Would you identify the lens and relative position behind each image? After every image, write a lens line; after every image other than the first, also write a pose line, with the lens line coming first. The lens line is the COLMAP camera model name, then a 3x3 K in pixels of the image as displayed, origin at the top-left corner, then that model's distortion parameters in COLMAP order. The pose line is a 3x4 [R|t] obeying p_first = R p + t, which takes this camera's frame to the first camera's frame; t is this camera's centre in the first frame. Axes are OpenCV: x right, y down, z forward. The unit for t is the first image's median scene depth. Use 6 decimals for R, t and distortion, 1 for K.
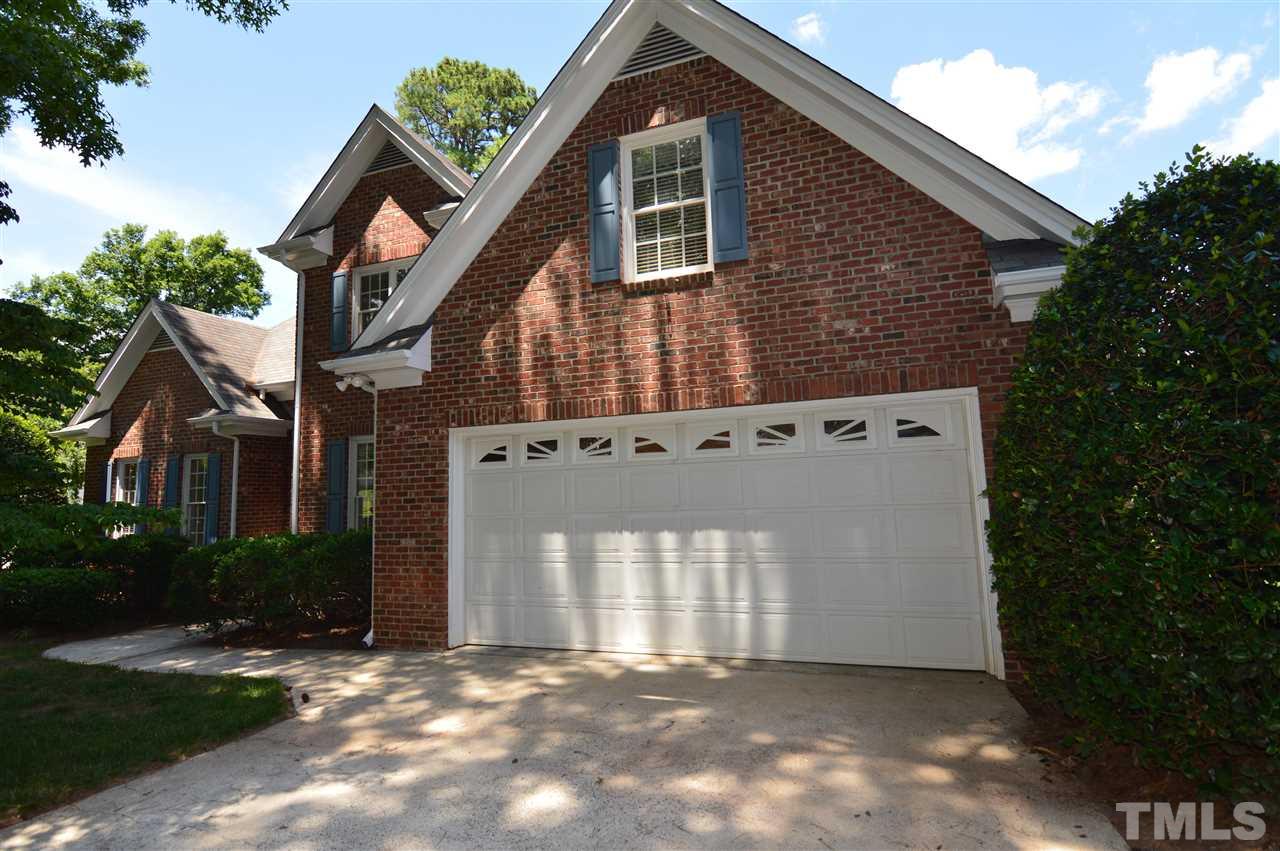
lens RADIAL K [[626.8, 0, 639.1], [0, 626.8, 414.3], [0, 0, 1]] dist [-0.003438, -0.010629]
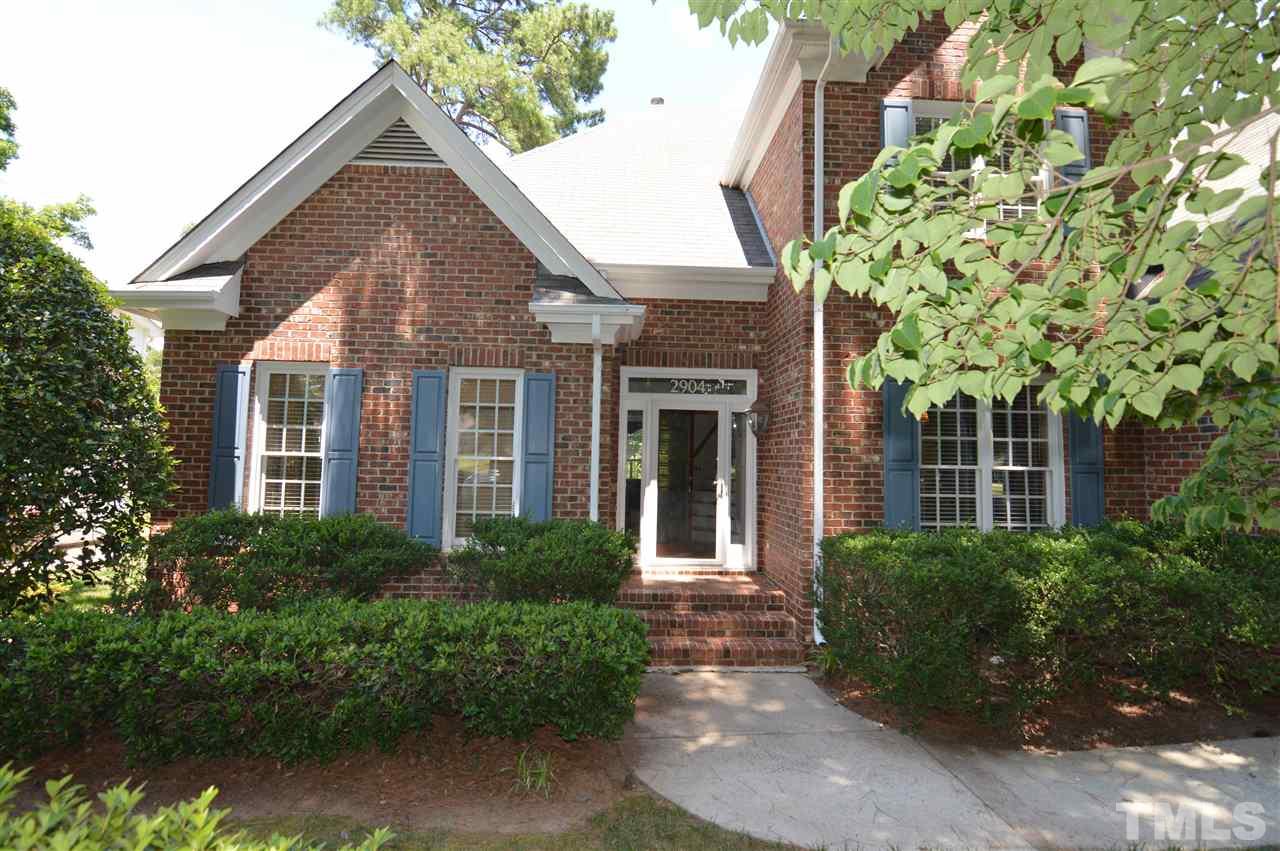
lens RADIAL K [[626.8, 0, 639.1], [0, 626.8, 414.3], [0, 0, 1]] dist [-0.003438, -0.010629]
pose [[0.923449, 0.083732, 0.374474, -0.752098], [-0.097489, 0.995075, 0.017908, 0.076179], [-0.371131, -0.053045, 0.927064, 0.418825]]
